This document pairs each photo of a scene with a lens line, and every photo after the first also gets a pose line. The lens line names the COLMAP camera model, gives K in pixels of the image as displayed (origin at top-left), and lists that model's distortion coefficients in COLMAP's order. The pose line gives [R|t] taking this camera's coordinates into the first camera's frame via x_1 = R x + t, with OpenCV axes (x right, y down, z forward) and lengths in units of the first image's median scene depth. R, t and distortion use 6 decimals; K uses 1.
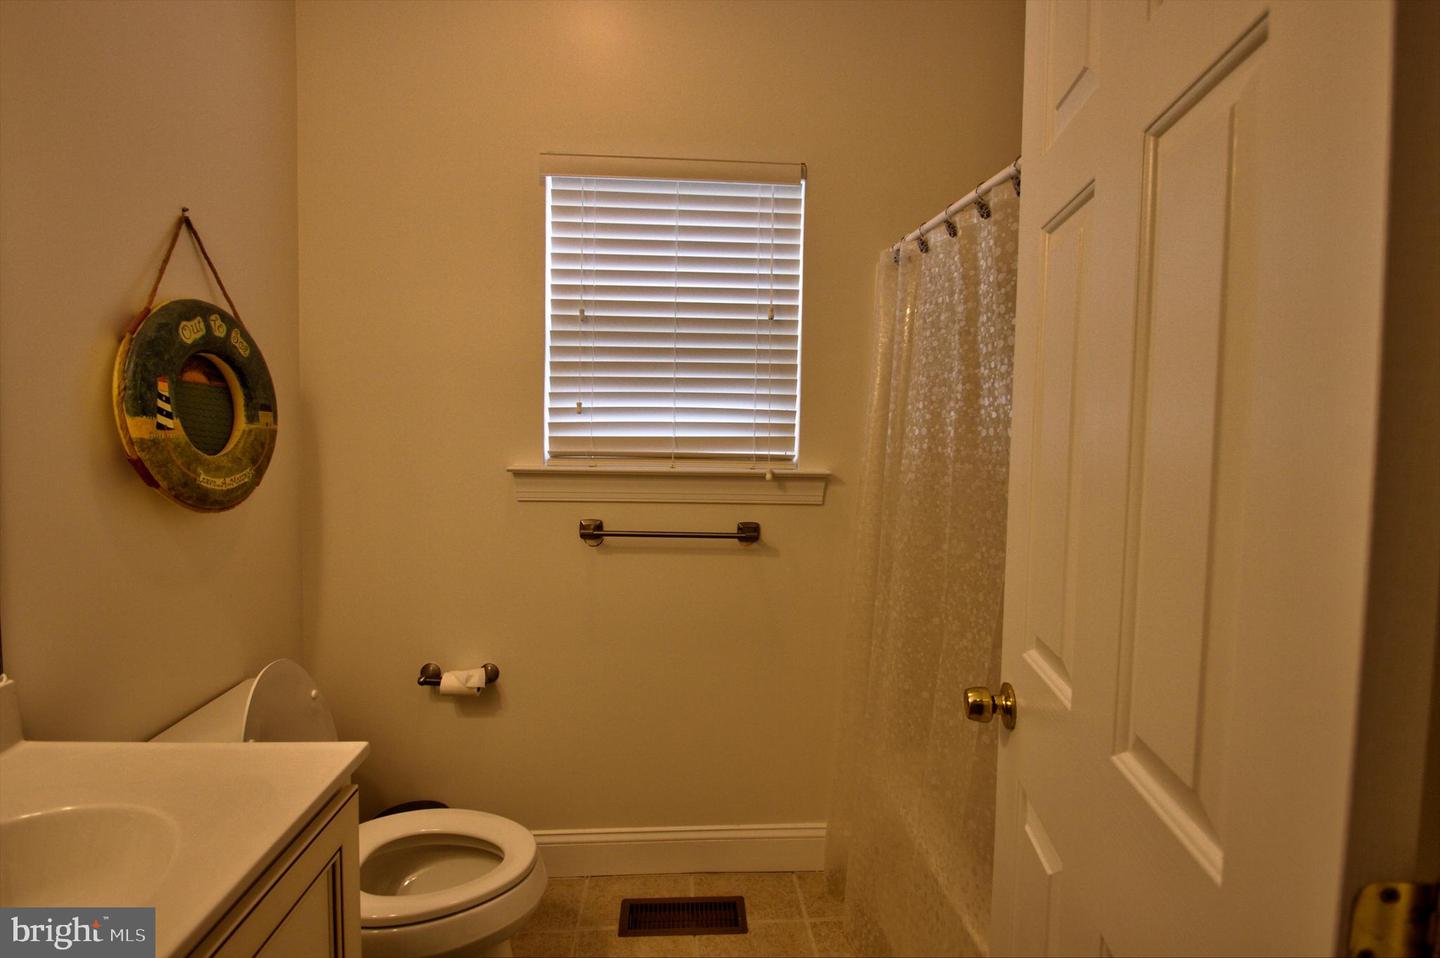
lens RADIAL K [[665.0, 0, 716.4], [0, 665.0, 473.2], [0, 0, 1]] dist [-0.009259, -0.003418]
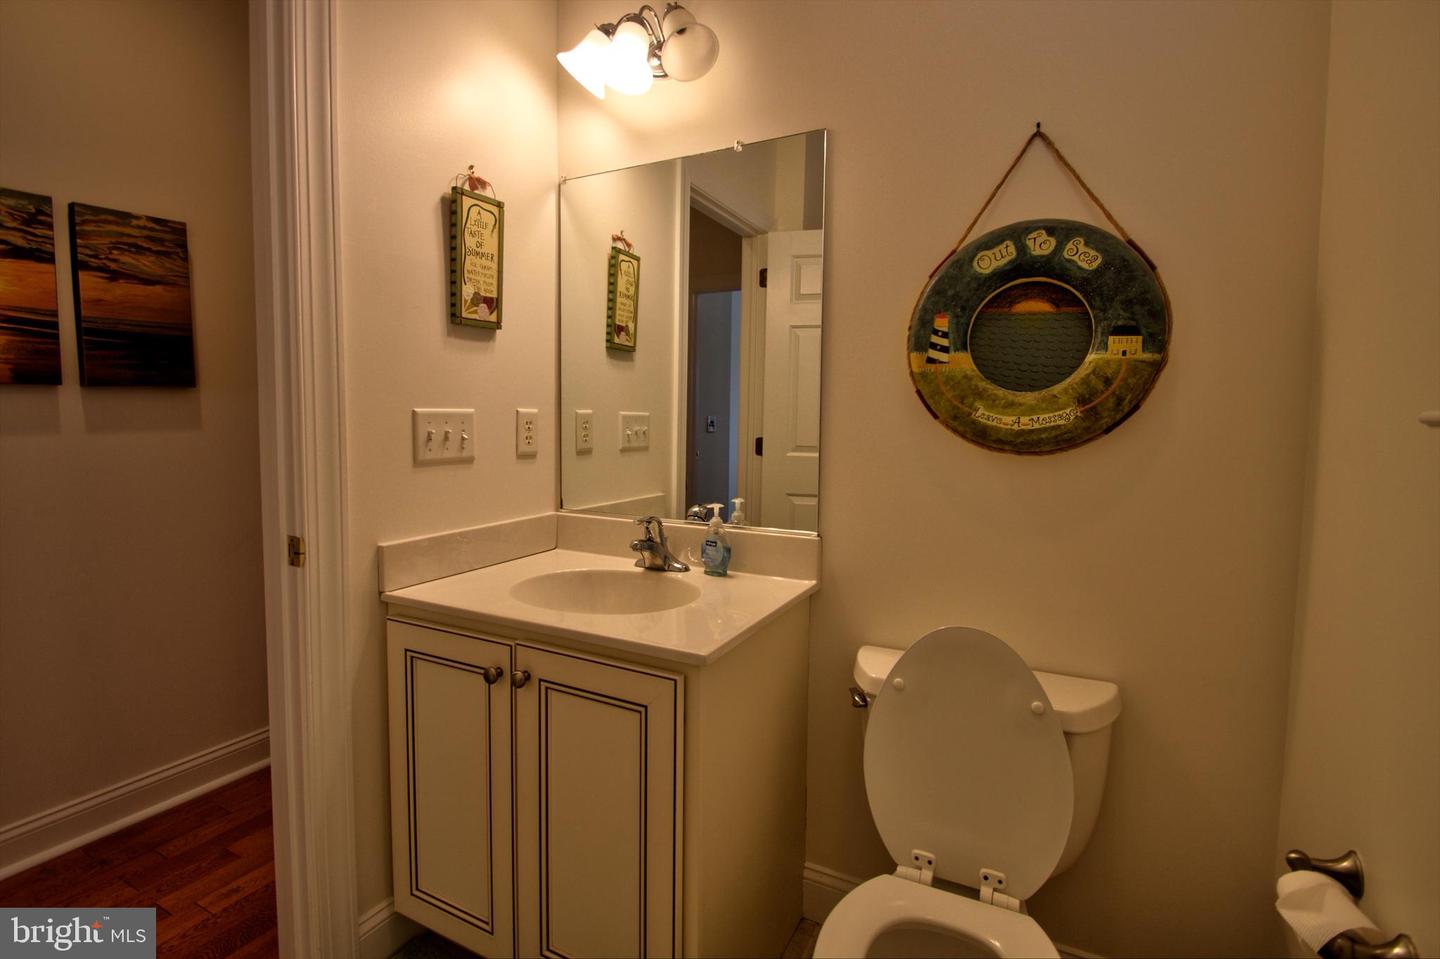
lens RADIAL K [[665.0, 0, 720.1], [0, 665.0, 475.0], [0, 0, 1]] dist [-0.009259, -0.003418]
pose [[-0.522134, 0.050697, -0.851355, 0.241974], [-0.080901, 0.990786, 0.108617, 0.021947], [0.849018, 0.125588, -0.513222, 1.180831]]
